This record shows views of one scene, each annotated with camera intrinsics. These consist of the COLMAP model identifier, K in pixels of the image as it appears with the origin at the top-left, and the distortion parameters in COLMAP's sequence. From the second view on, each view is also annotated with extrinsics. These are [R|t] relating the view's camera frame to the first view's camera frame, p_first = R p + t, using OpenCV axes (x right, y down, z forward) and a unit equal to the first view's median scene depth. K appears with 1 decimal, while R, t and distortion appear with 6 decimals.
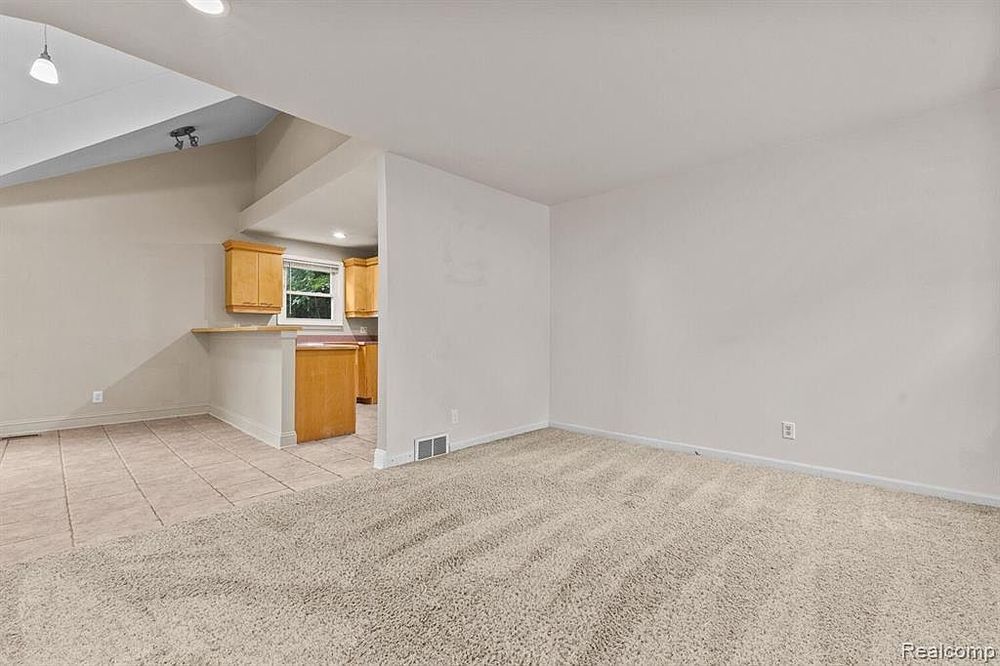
lens RADIAL K [[430.8, 0, 503.9], [0, 430.8, 333.9], [0, 0, 1]] dist [-0.000360, -0.001056]
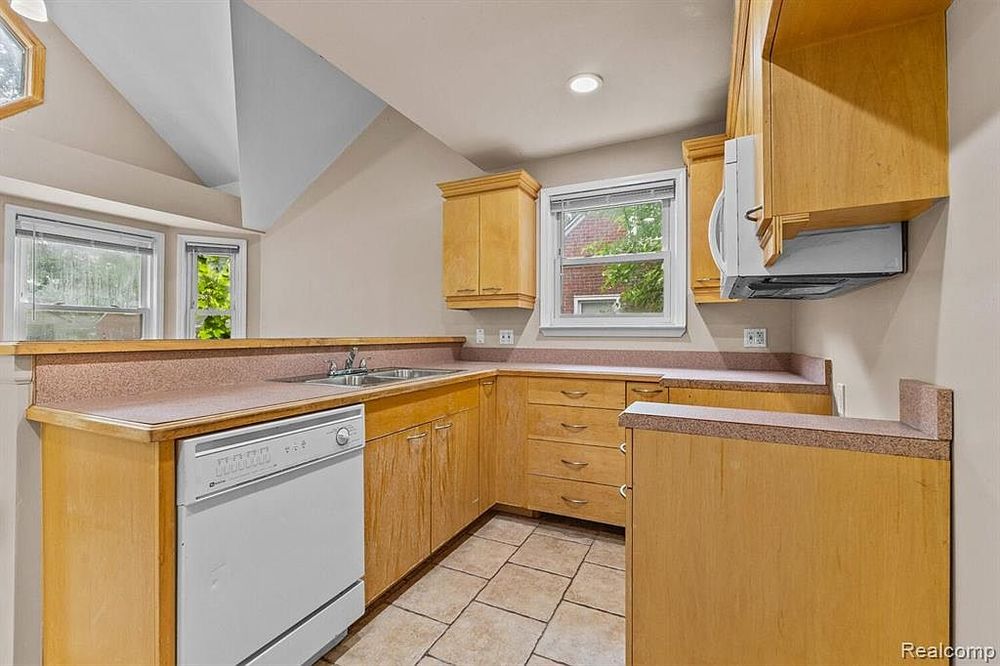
lens RADIAL K [[430.8, 0, 503.9], [0, 430.8, 333.9], [0, 0, 1]] dist [-0.000360, -0.001056]
pose [[0.309496, 0.002073, -0.950898, -0.047683], [0.004960, 0.999981, 0.003795, -0.015349], [0.950888, -0.005891, 0.309480, 0.738352]]
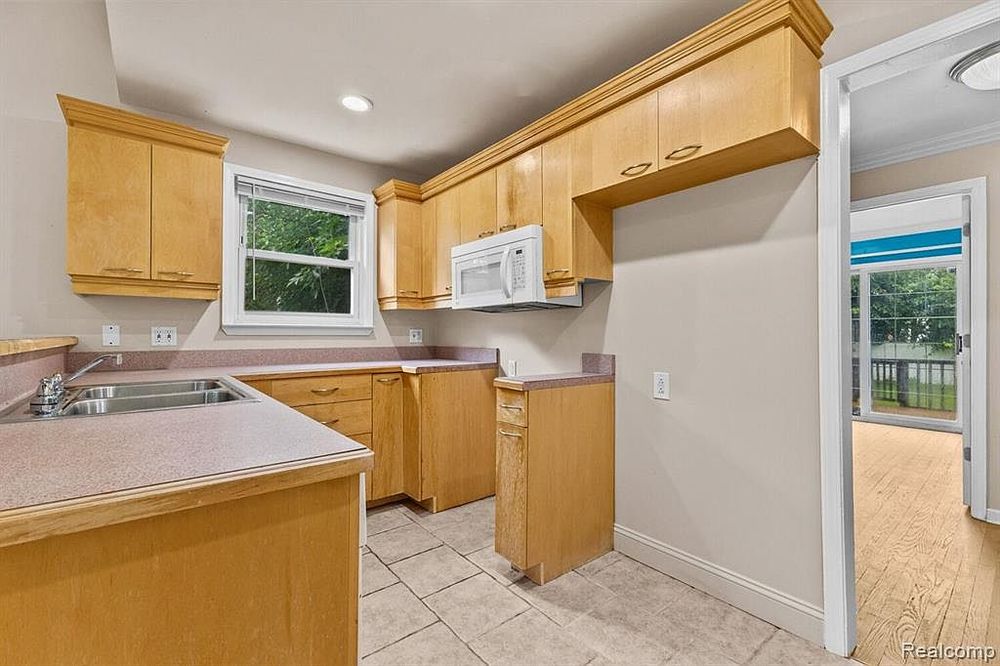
lens RADIAL K [[430.8, 0, 503.9], [0, 430.8, 333.9], [0, 0, 1]] dist [-0.000360, -0.001056]
pose [[0.993434, 0.004849, -0.114307, -0.178906], [-0.004040, 0.999965, 0.007302, -0.016063], [0.114339, -0.006792, 0.993419, 0.554654]]
